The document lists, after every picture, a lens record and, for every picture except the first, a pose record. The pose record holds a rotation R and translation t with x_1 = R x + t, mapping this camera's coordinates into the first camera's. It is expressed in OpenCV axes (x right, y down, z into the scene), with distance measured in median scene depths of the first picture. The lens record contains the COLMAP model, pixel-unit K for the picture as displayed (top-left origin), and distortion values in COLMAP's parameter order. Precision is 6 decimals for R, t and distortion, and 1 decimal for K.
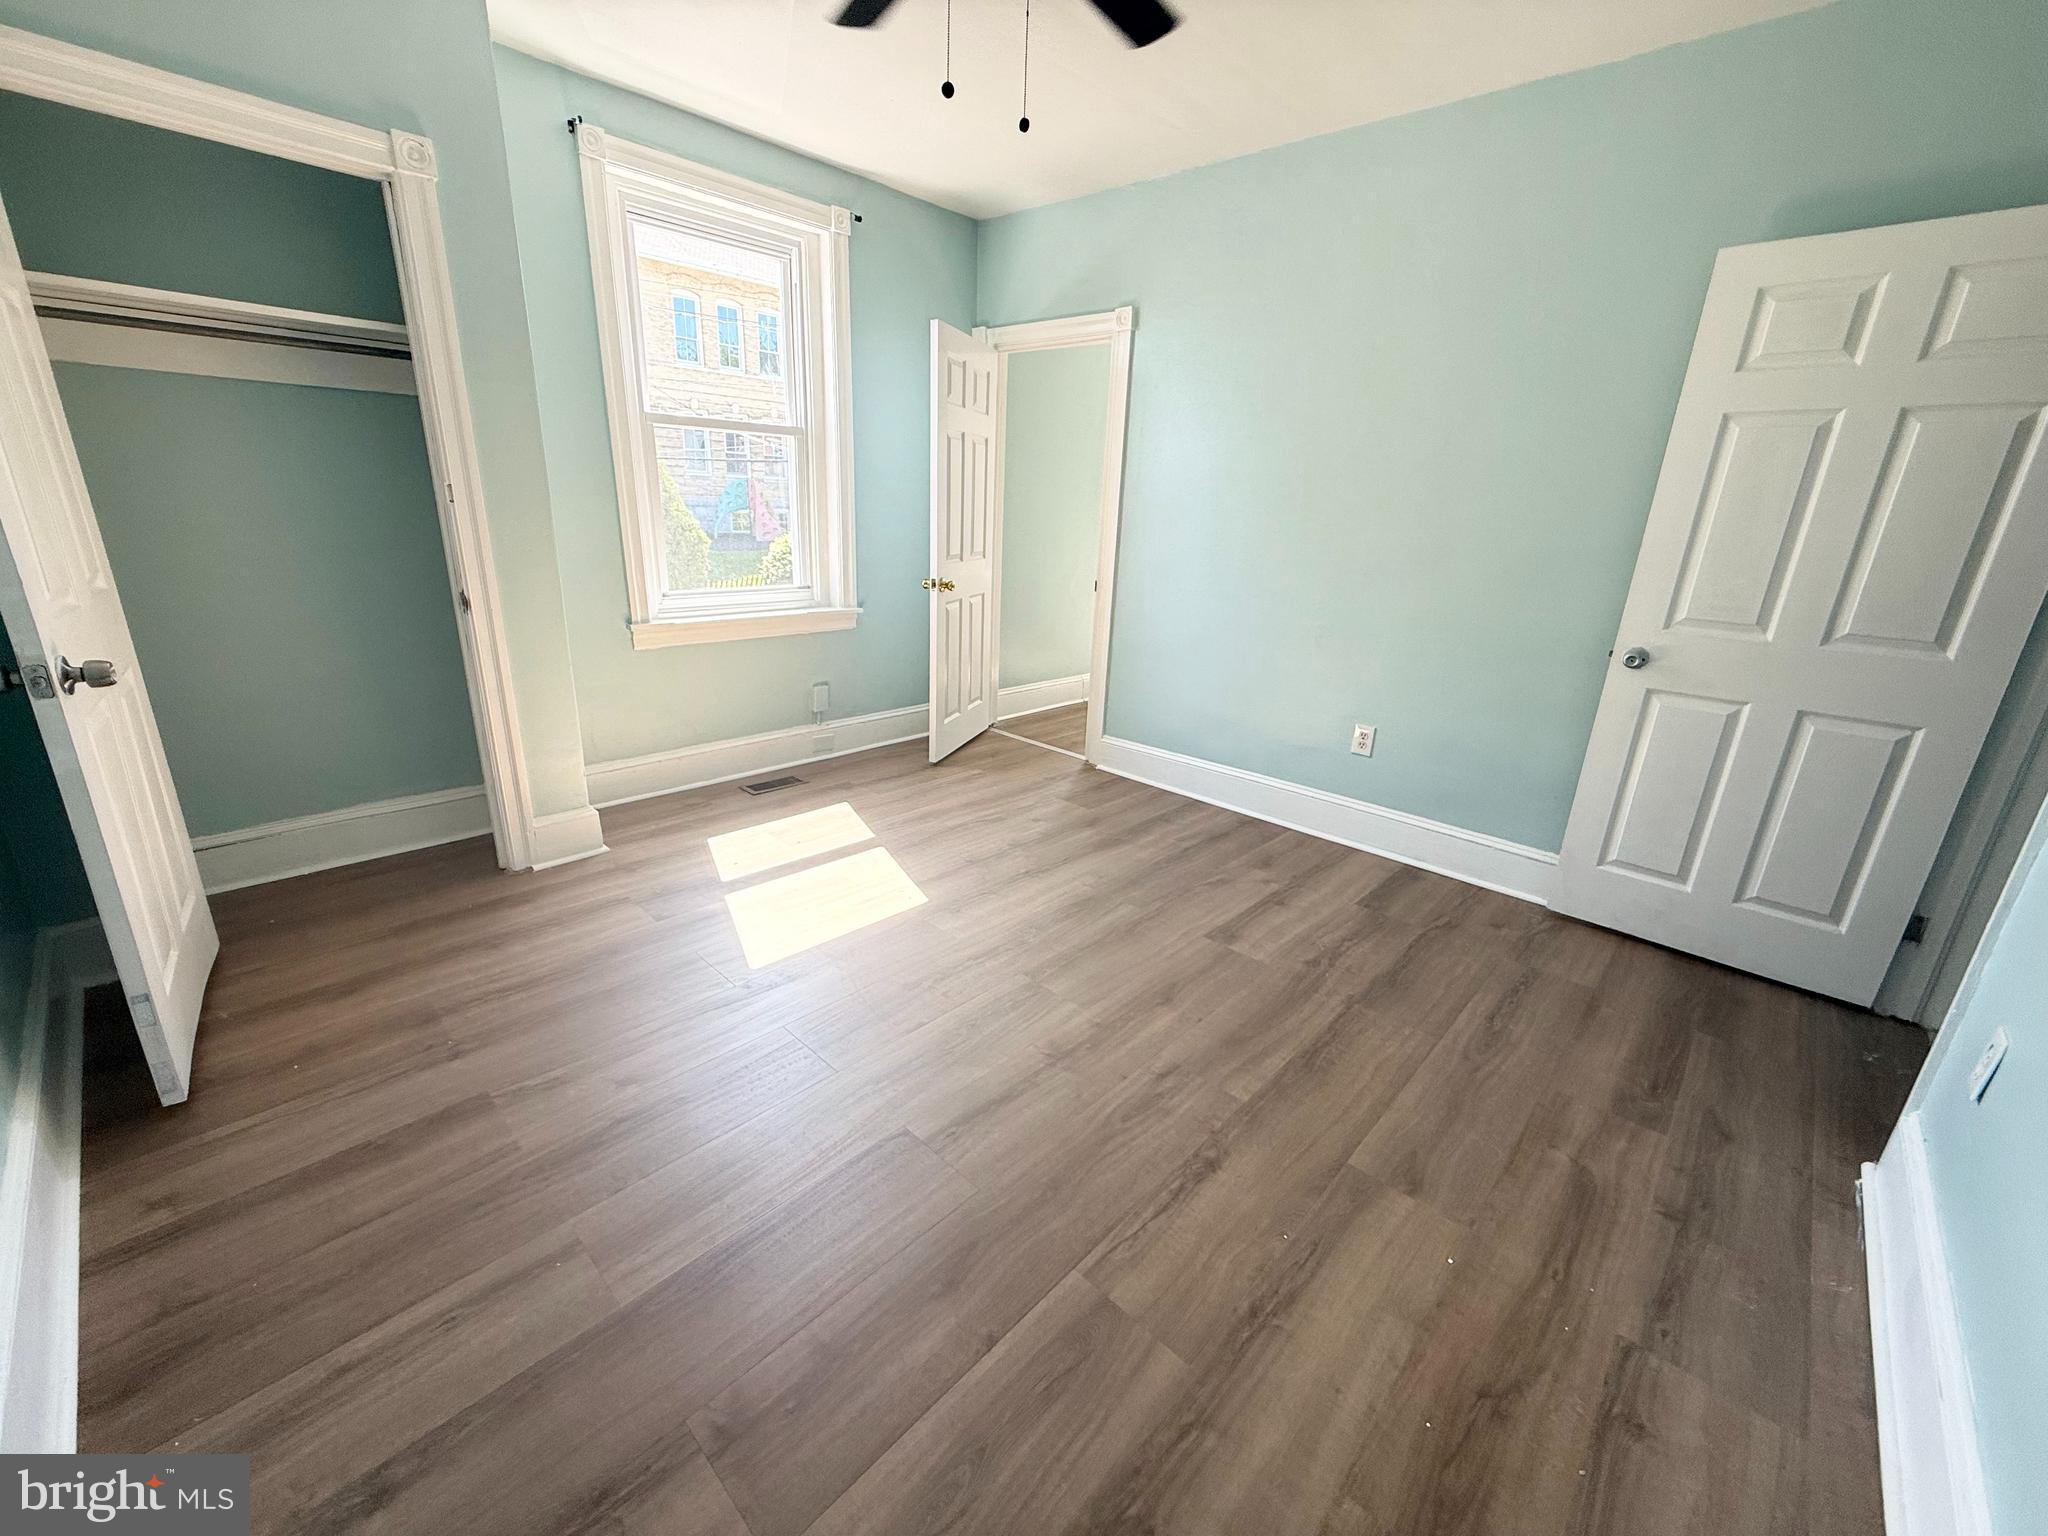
lens RADIAL K [[816.7, 0, 1016.9], [0, 816.7, 764.6], [0, 0, 1]] dist [-0.000522, 0.000471]
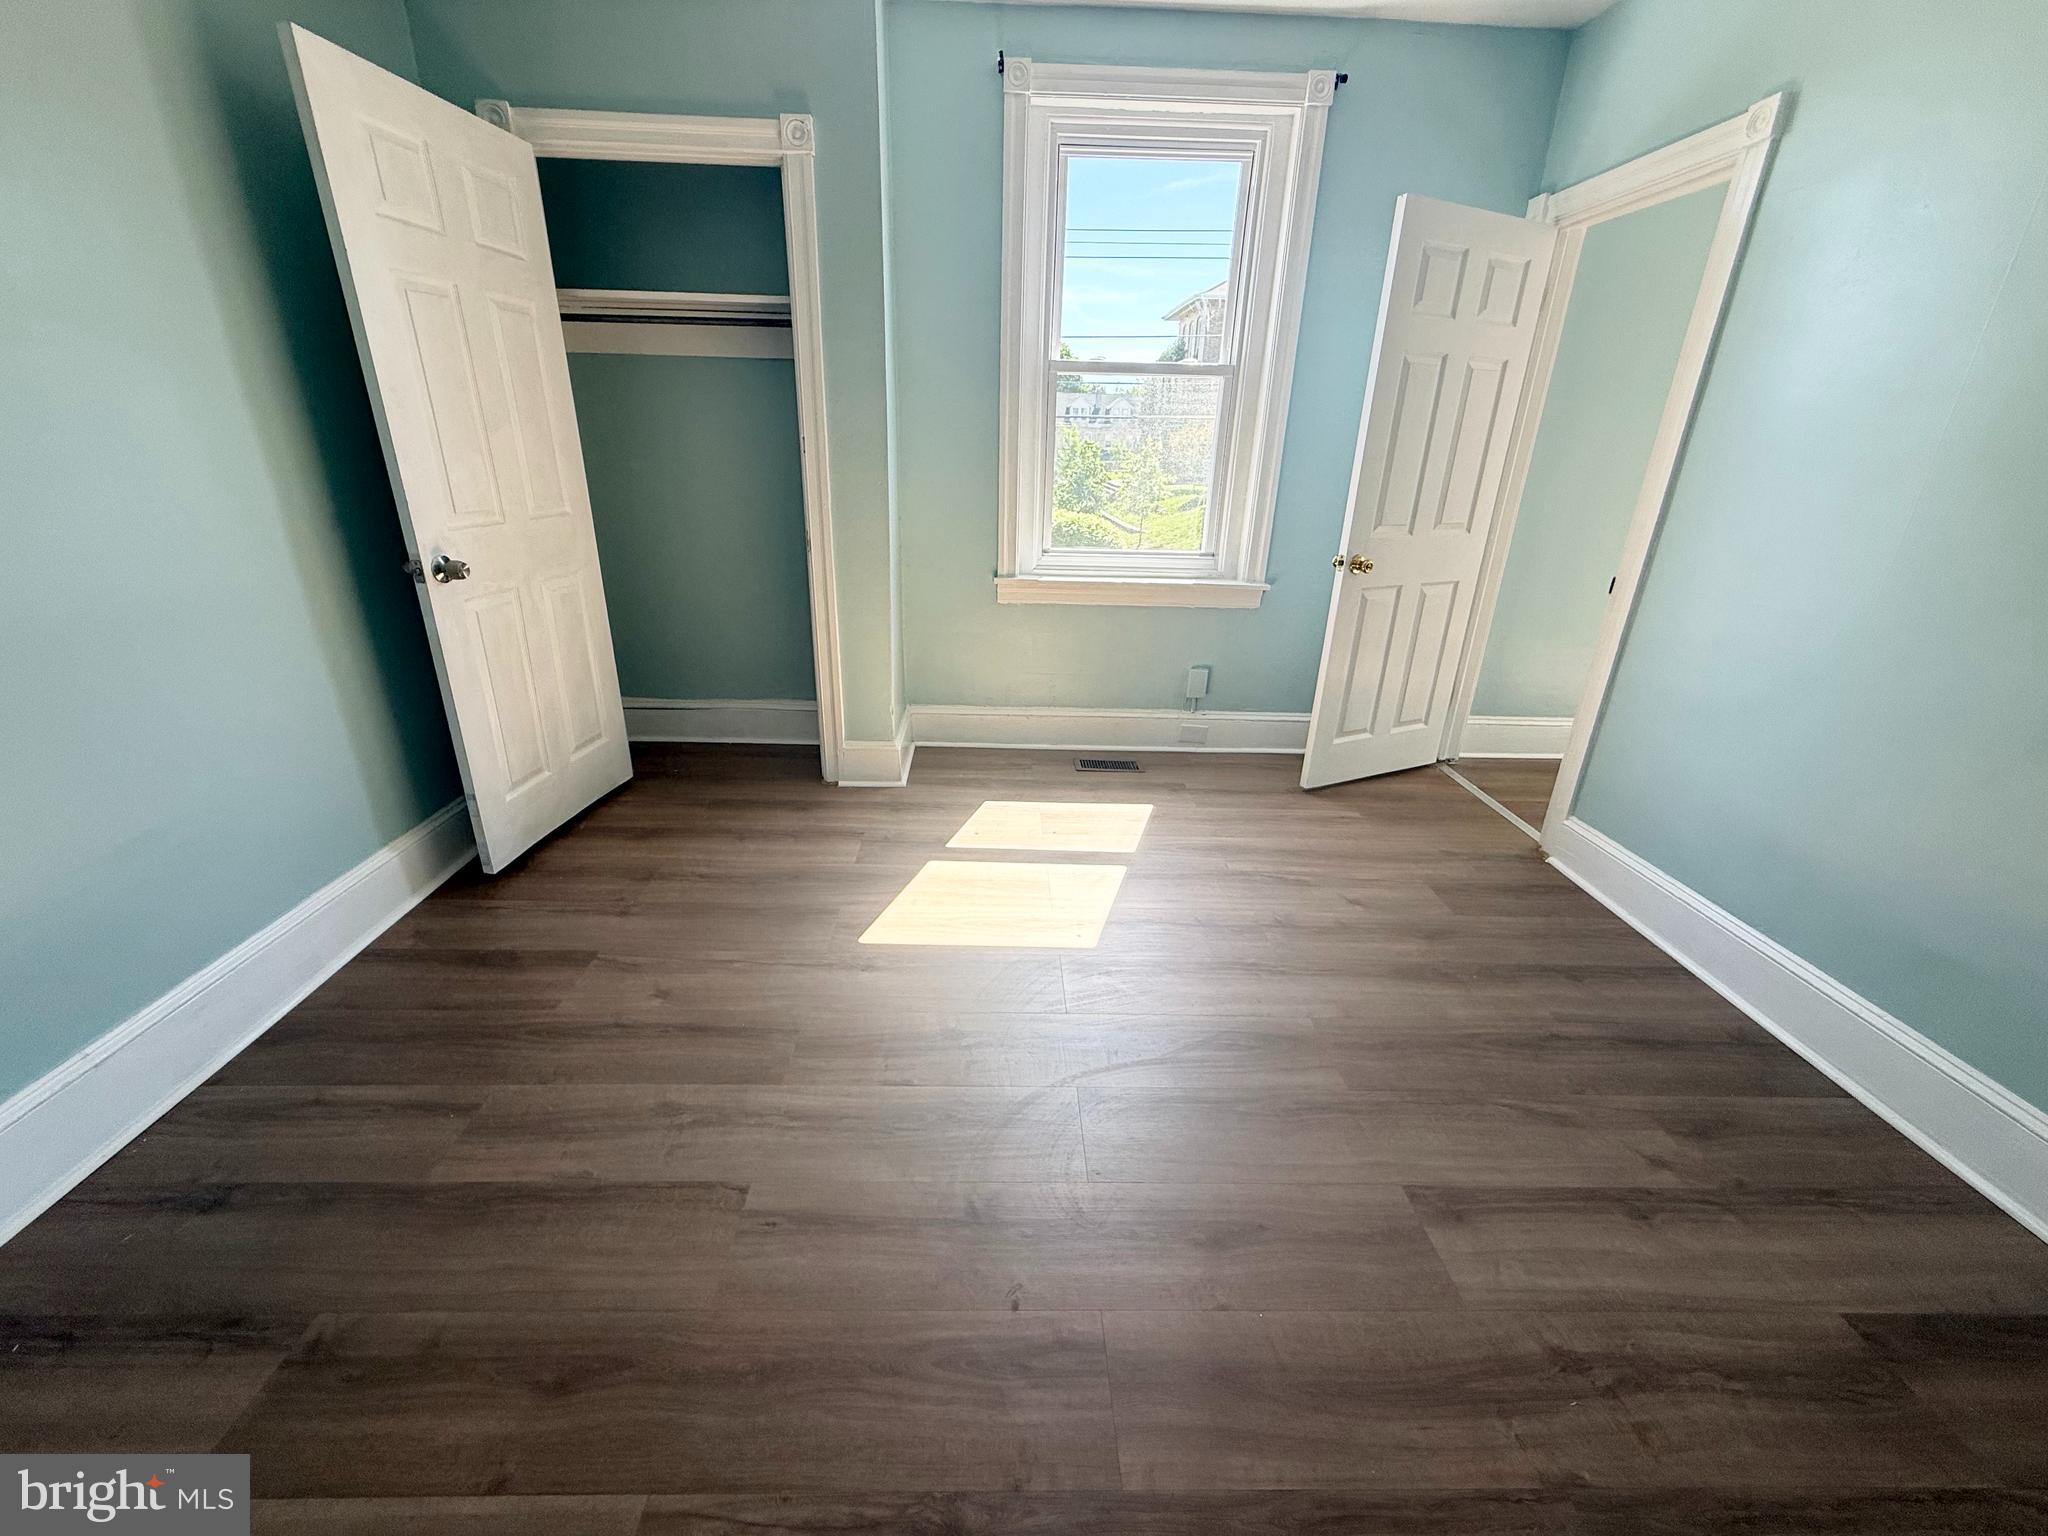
lens RADIAL K [[816.7, 0, 1016.9], [0, 816.7, 764.6], [0, 0, 1]] dist [-0.000522, 0.000471]
pose [[0.707015, 0.242400, -0.664359, 0.292988], [-0.216286, 0.968525, 0.123206, -0.081693], [0.673313, 0.056583, 0.737189, 0.300743]]
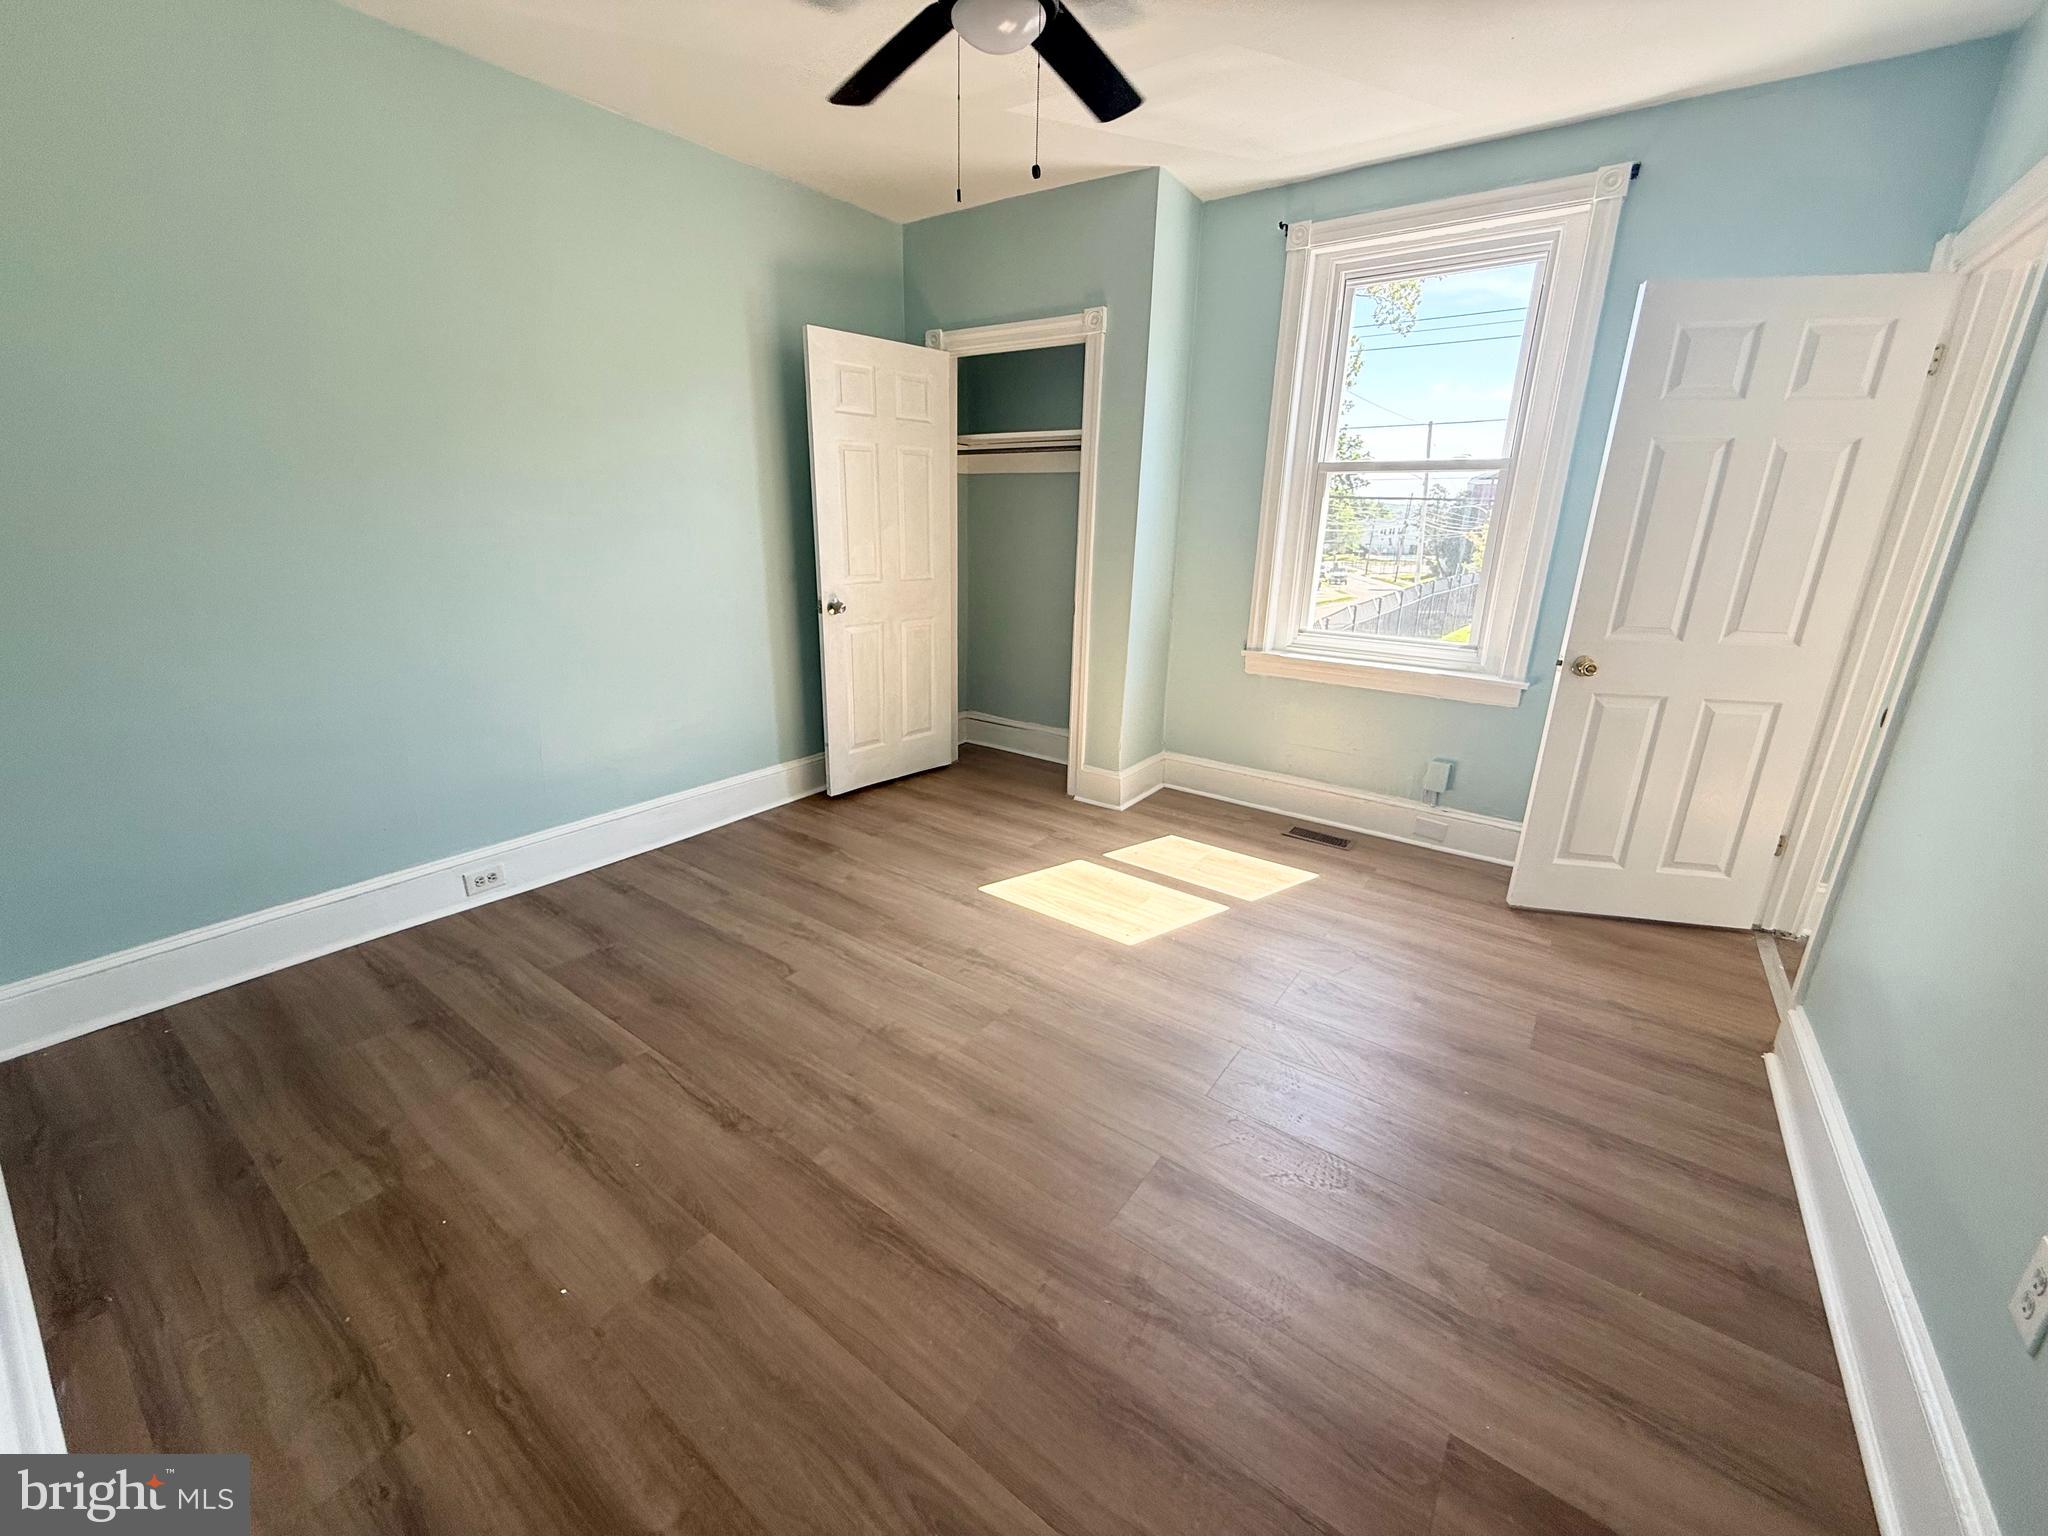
lens RADIAL K [[816.7, 0, 1016.9], [0, 816.7, 764.6], [0, 0, 1]] dist [-0.000522, 0.000471]
pose [[0.129406, 0.258469, -0.957313, 0.660400], [-0.318565, 0.925089, 0.206706, -0.167676], [0.939026, 0.278217, 0.202051, 0.546801]]
